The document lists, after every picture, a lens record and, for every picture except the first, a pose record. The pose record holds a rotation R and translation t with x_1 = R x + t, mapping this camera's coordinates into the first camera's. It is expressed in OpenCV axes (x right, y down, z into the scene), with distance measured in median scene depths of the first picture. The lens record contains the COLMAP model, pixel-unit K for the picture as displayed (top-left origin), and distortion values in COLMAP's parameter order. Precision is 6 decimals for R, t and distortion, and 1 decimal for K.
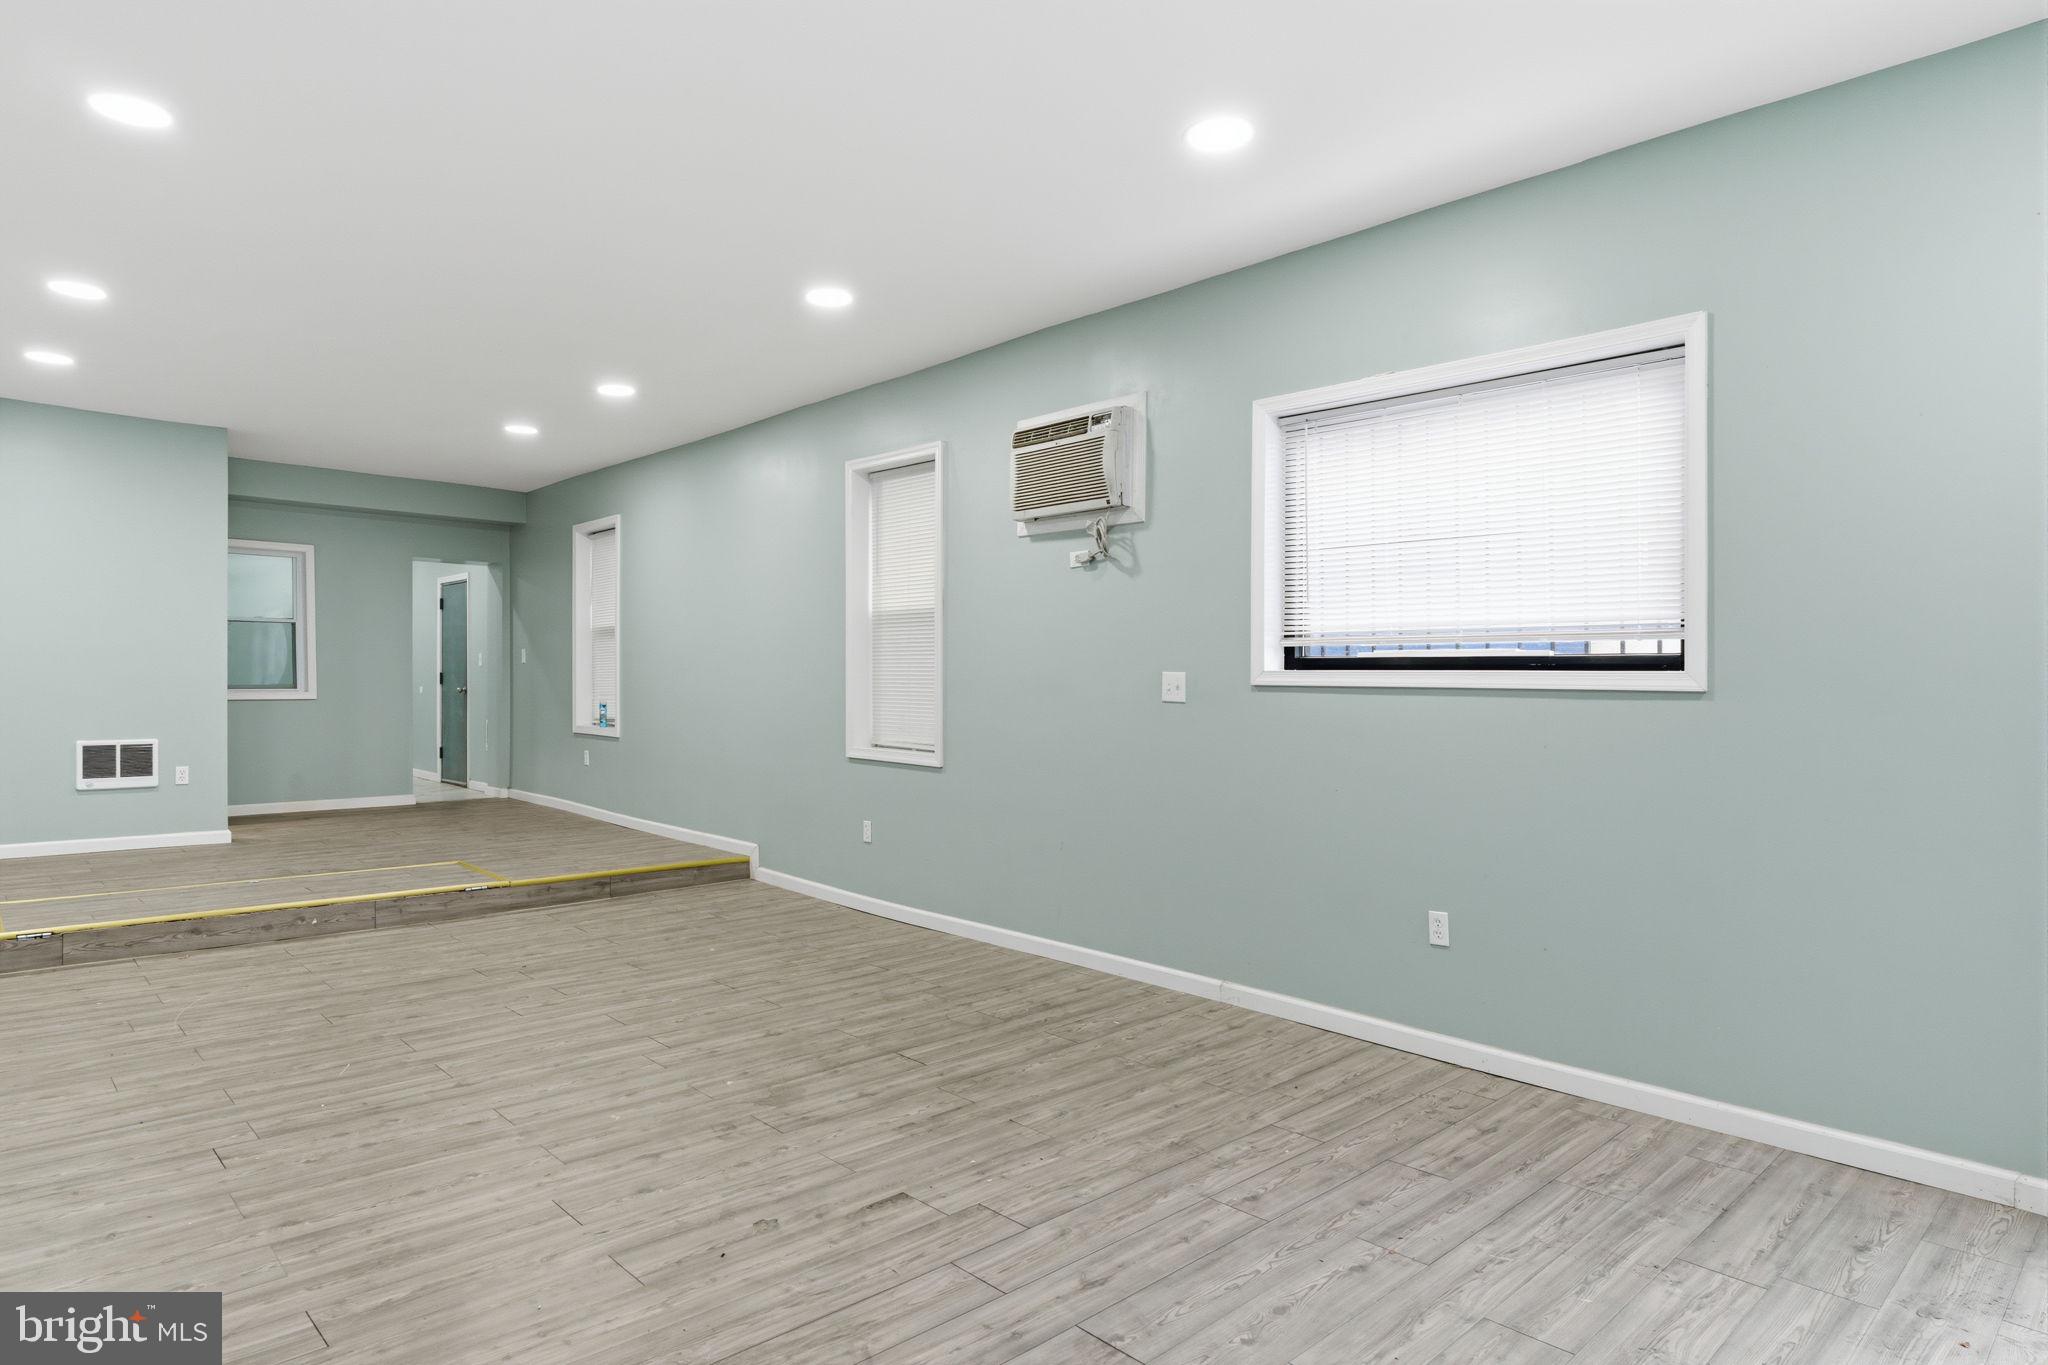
lens RADIAL K [[1107.0, 0, 1029.7], [0, 1107.0, 693.8], [0, 0, 1]] dist [0.001085, 0.000141]
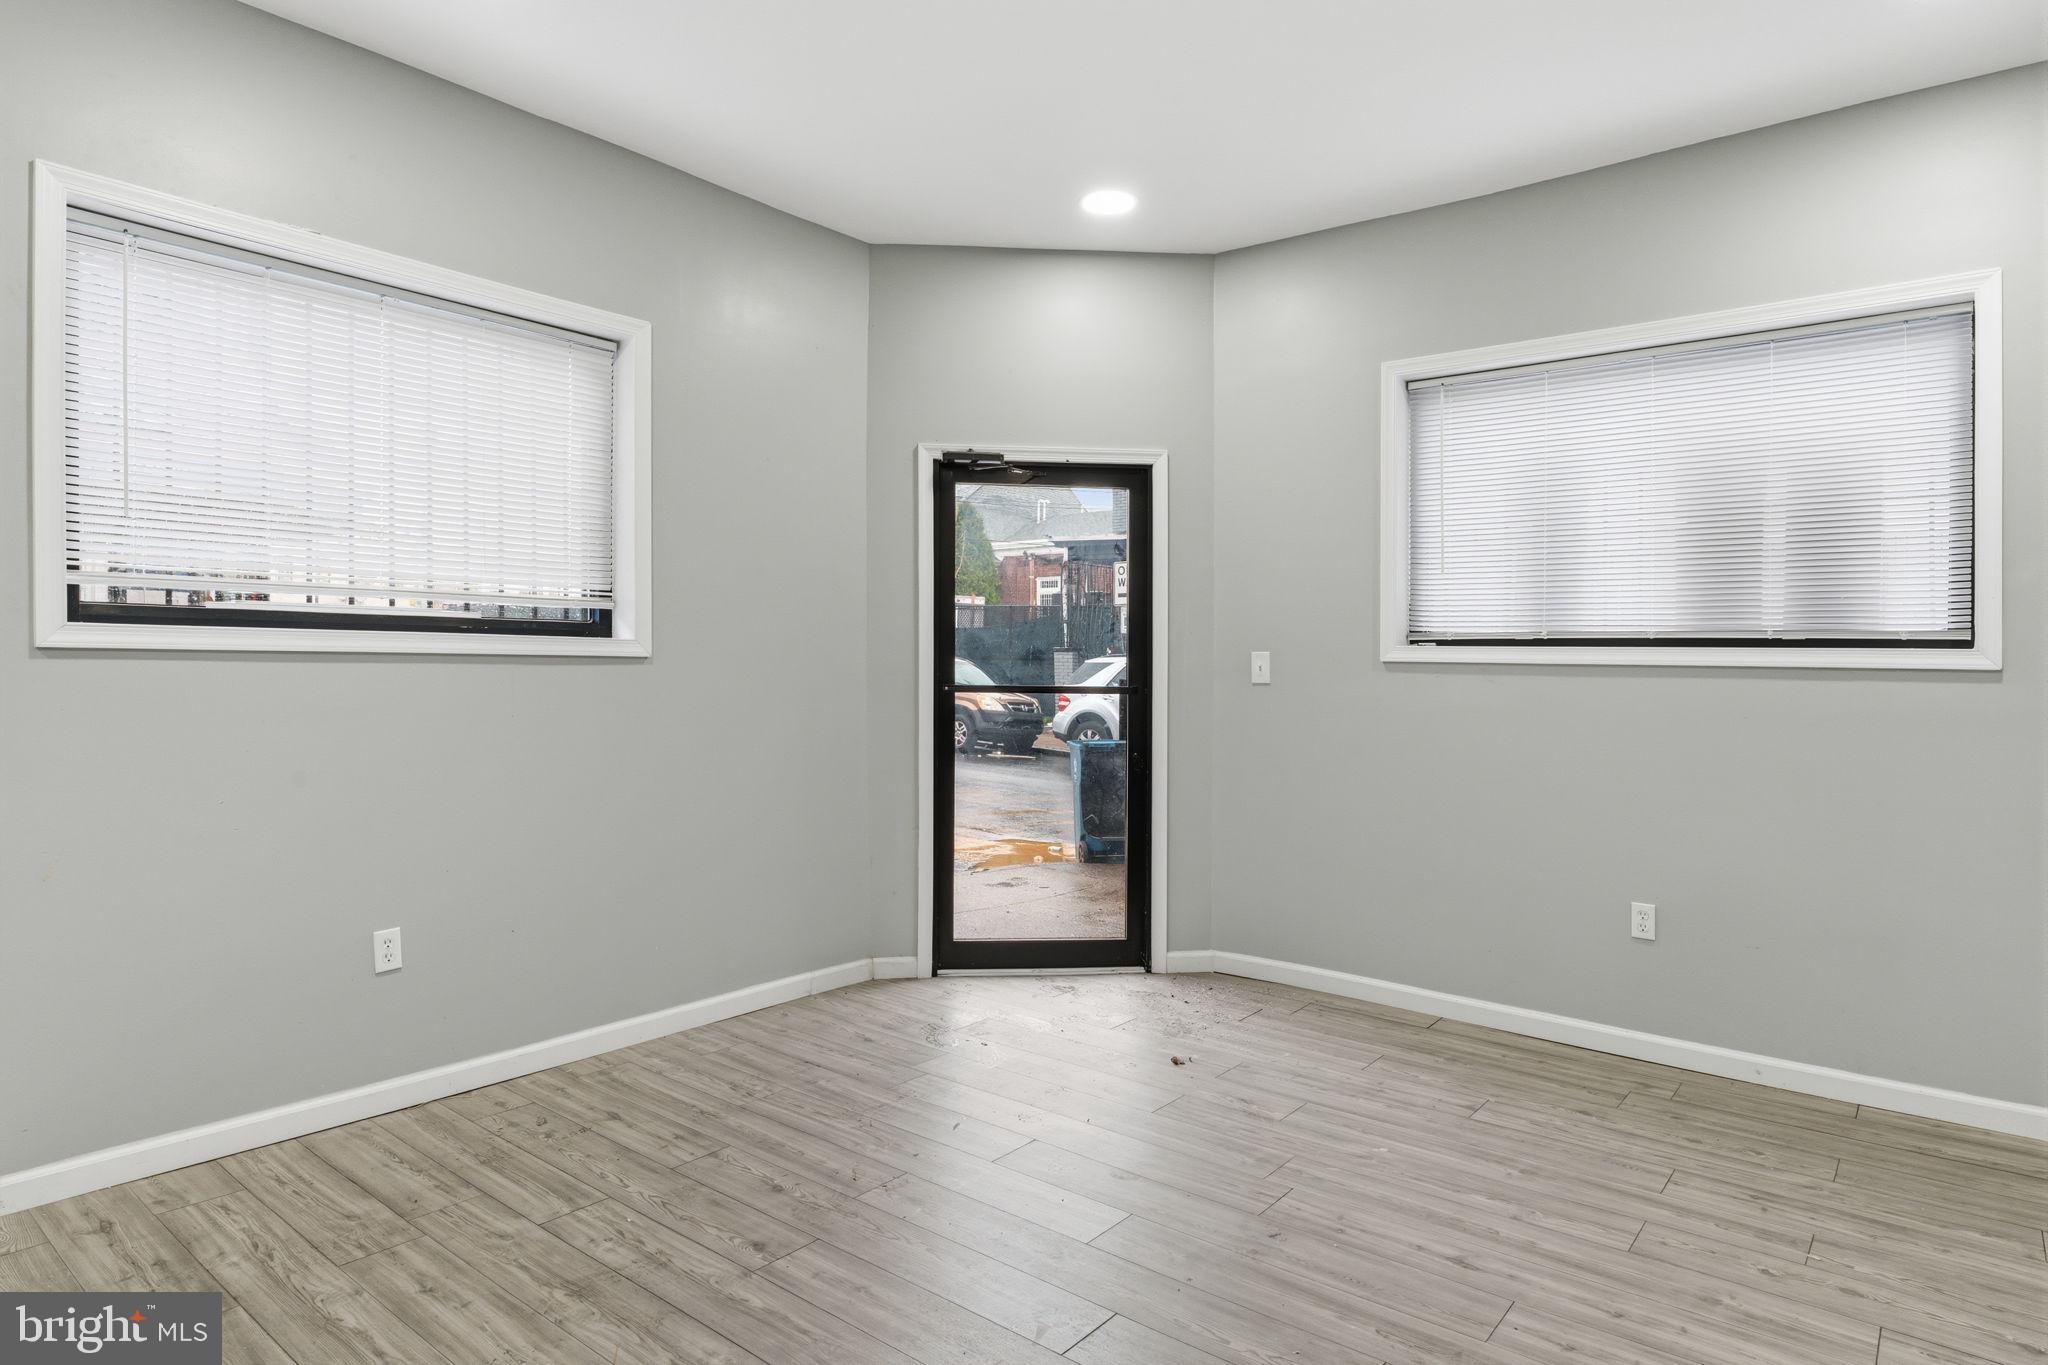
lens RADIAL K [[1098.4, 0, 1030.8], [0, 1098.4, 657.0], [0, 0, 1]] dist [0.000679, 0.000455]
pose [[-0.073178, -0.005520, 0.997304, -0.547943], [-0.001657, 0.999984, 0.005413, -0.008897], [-0.997318, -0.001257, -0.073186, 0.694851]]
